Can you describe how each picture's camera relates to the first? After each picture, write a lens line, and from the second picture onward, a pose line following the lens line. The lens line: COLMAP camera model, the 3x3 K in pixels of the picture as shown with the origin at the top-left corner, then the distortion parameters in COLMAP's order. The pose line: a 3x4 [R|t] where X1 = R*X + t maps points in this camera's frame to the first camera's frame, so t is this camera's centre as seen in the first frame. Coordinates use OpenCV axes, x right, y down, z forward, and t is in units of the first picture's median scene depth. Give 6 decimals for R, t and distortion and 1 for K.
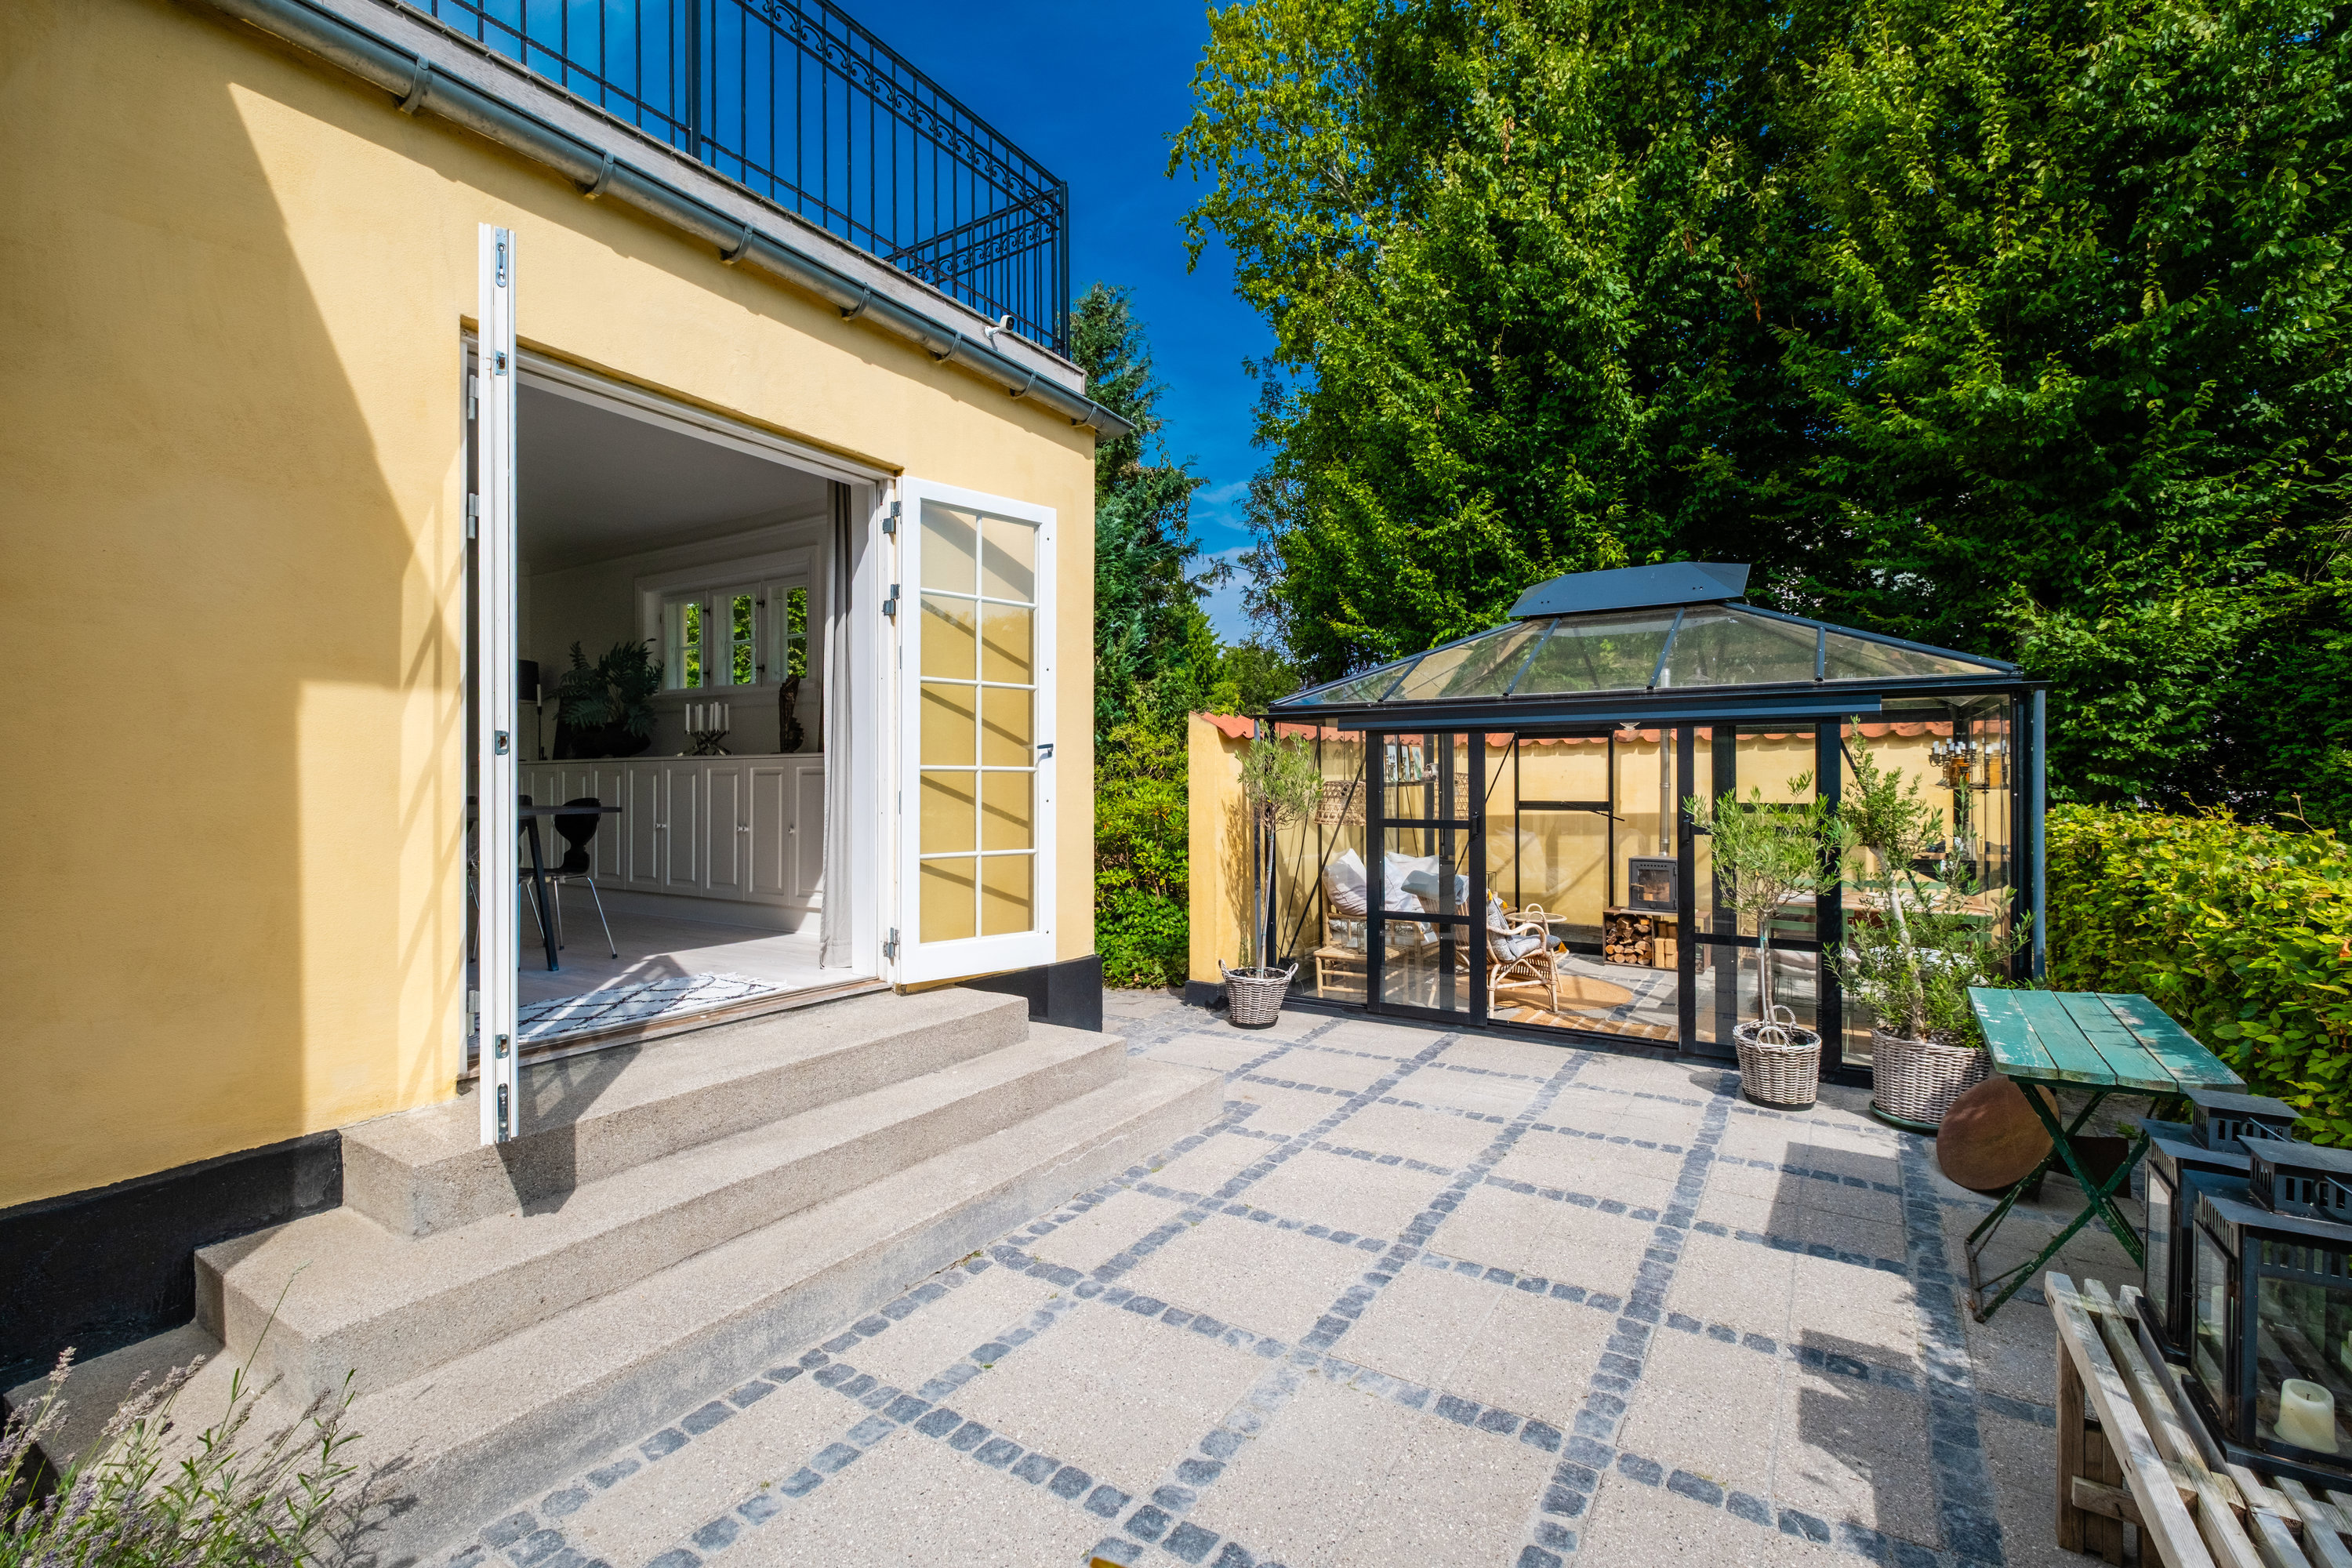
lens RADIAL K [[1018.0, 0, 1172.2], [0, 1018.0, 776.0], [0, 0, 1]] dist [-0.000008, -0.014216]
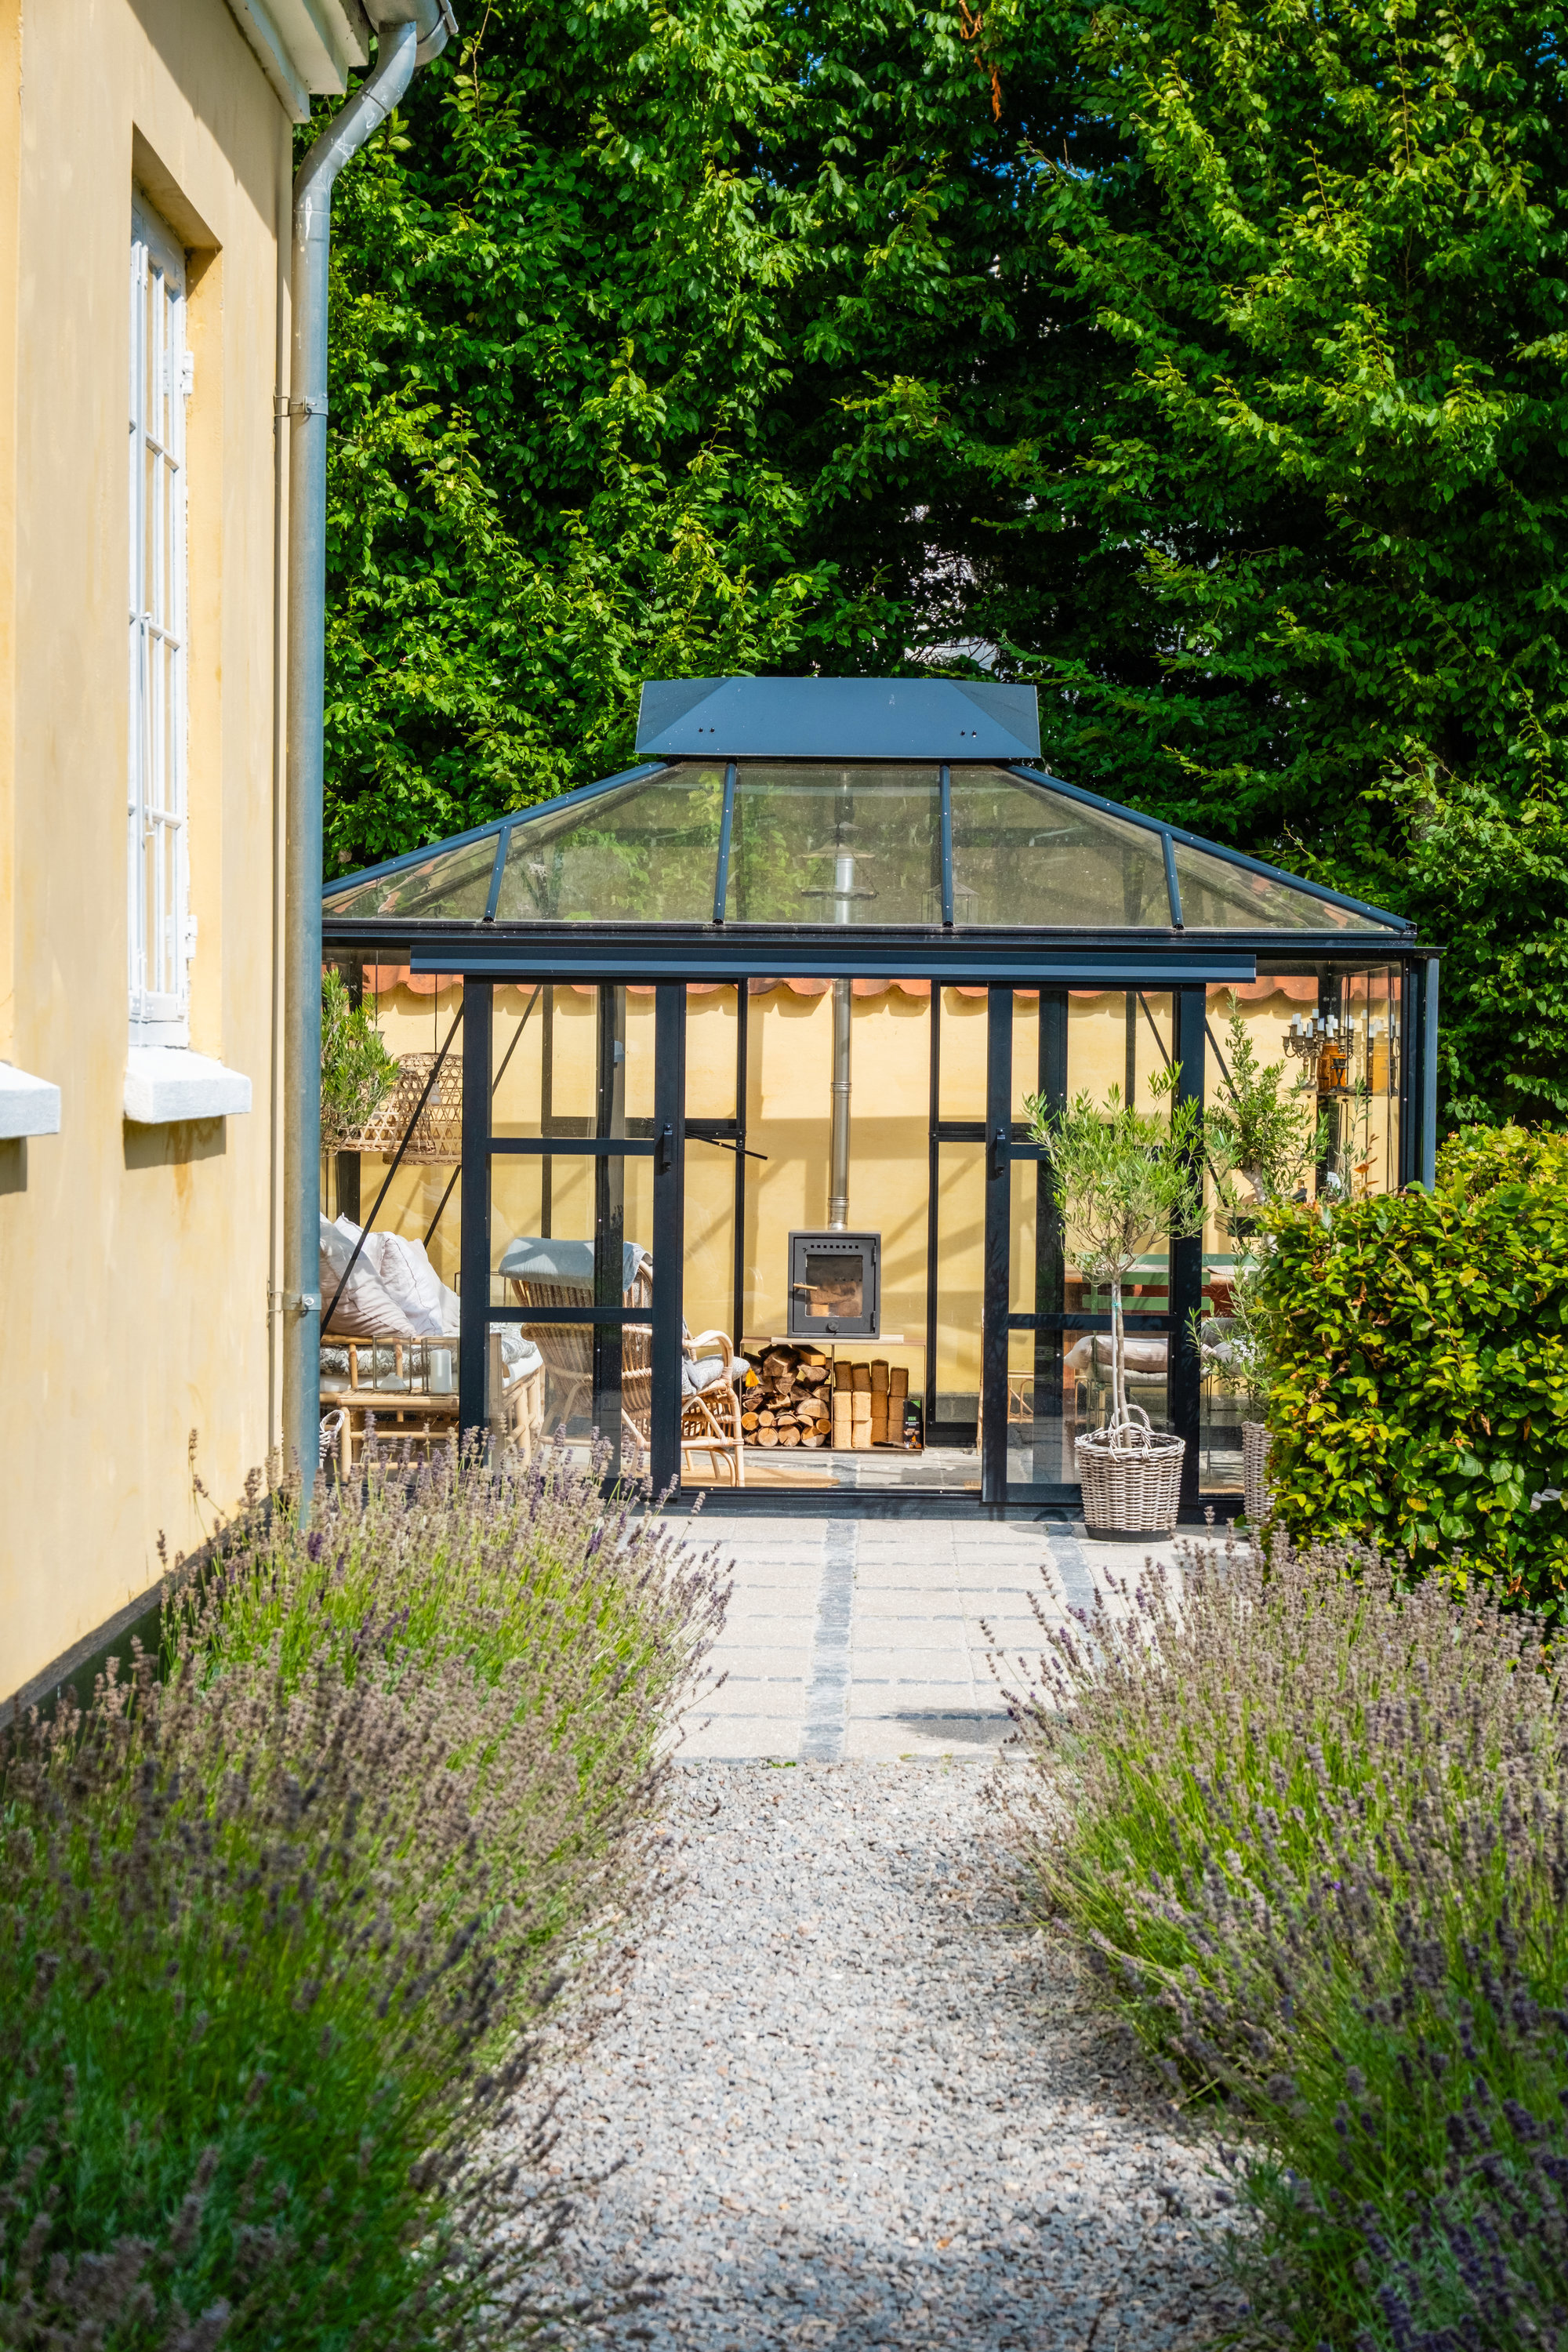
lens RADIAL K [[4831.2, 0, 784.0], [0, 4831.2, 1176.0], [0, 0, 1]] dist [-0.391840, 0.042567]
pose [[0.843645, 0.002352, 0.536896, -0.895960], [-0.015932, 0.999660, 0.020655, 0.005945], [-0.536665, -0.025979, 0.843396, -1.073707]]
